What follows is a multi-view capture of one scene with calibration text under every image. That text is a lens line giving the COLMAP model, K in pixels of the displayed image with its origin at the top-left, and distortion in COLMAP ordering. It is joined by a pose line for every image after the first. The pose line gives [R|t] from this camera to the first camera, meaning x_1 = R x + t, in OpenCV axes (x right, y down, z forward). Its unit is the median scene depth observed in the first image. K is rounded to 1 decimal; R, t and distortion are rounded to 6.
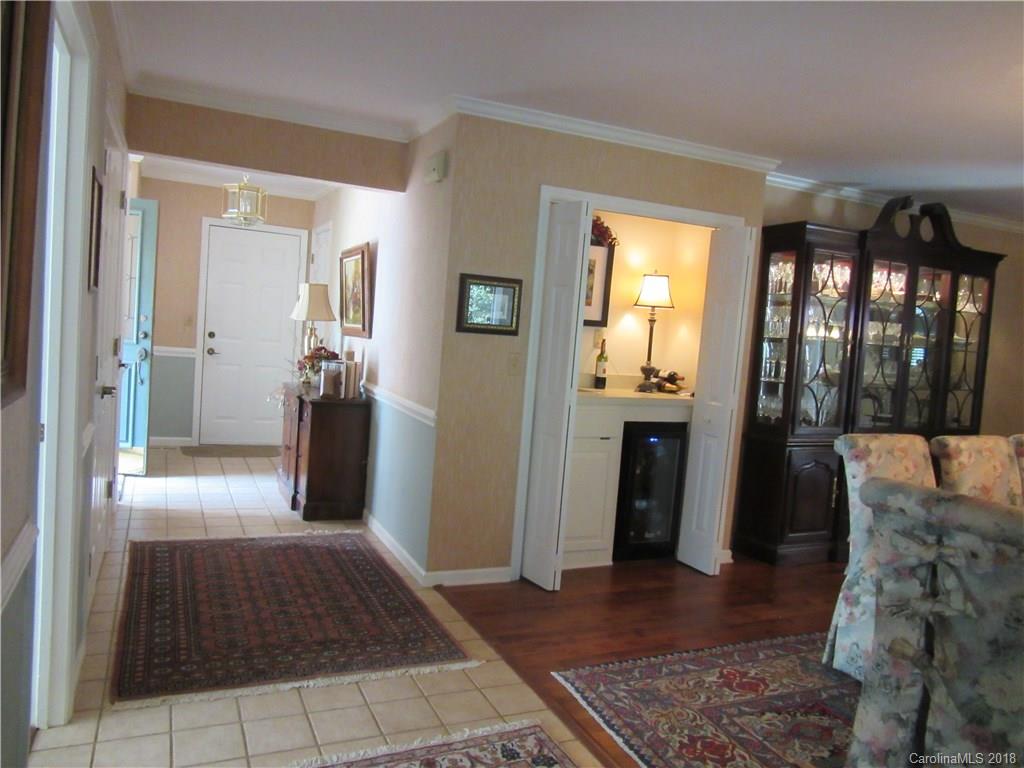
lens RADIAL K [[748.8, 0, 512.0], [0, 748.8, 384.0], [0, 0, 1]] dist [-0.056549, 0.007309]
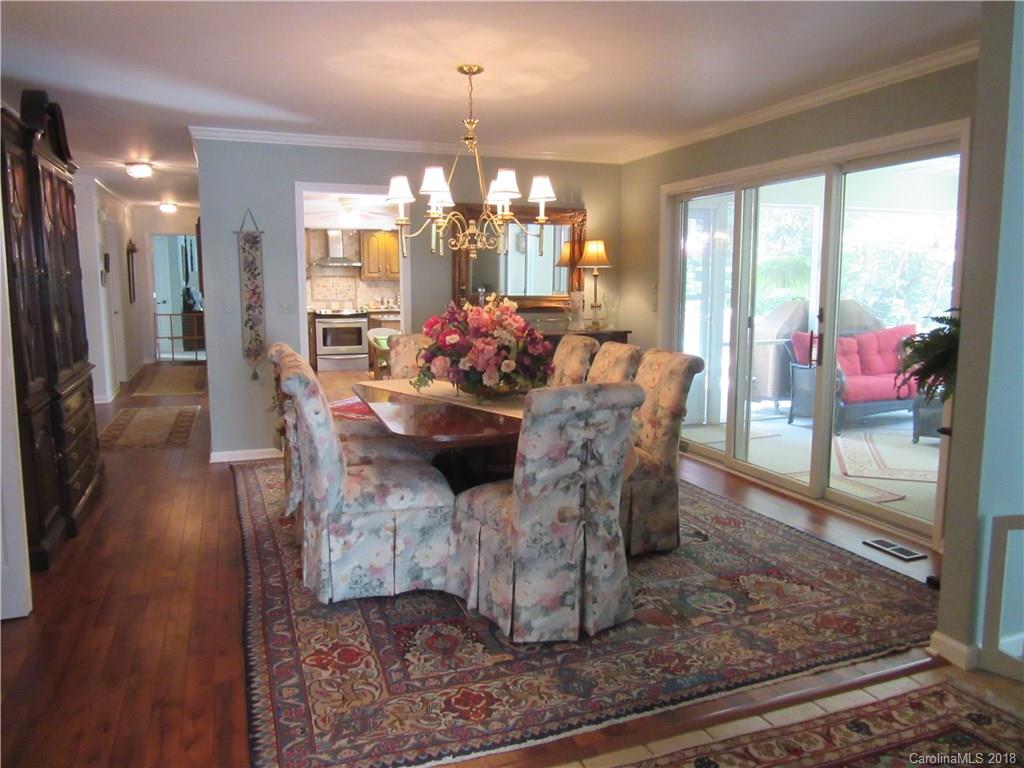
lens RADIAL K [[748.8, 0, 512.0], [0, 748.8, 384.0], [0, 0, 1]] dist [-0.056549, 0.007309]
pose [[0.067525, -0.207480, 0.975906, -0.516134], [0.081301, 0.976030, 0.201881, -0.098115], [-0.994400, 0.065710, 0.082775, 0.710436]]
